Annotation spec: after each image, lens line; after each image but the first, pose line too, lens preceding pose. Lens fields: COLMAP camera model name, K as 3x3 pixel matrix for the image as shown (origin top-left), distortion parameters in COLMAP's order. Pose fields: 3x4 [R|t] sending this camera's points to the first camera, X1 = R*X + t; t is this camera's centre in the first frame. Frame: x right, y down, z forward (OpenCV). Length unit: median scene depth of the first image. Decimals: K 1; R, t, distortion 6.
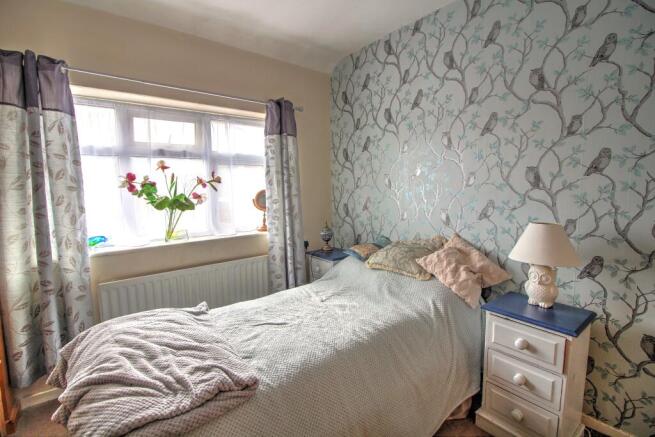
lens RADIAL K [[299.3, 0, 327.1], [0, 299.3, 218.9], [0, 0, 1]] dist [-0.010495, -0.001317]
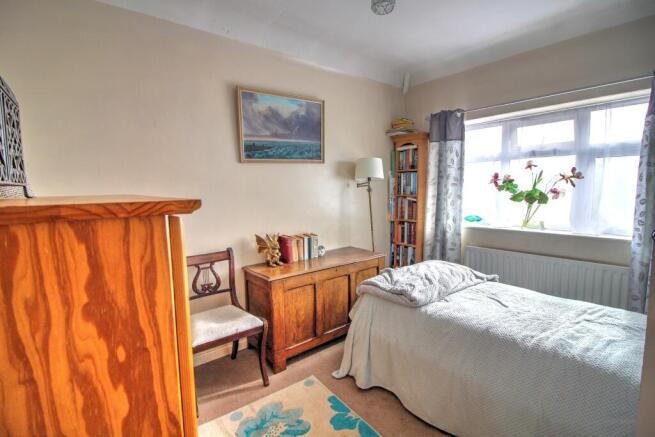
lens RADIAL K [[299.3, 0, 326.9], [0, 299.3, 217.9], [0, 0, 1]] dist [-0.010495, -0.001317]
pose [[0.017656, 0.117547, -0.992910, 0.670149], [-0.090473, 0.989179, 0.115496, -0.035441], [0.995742, 0.087792, 0.028100, 0.193793]]
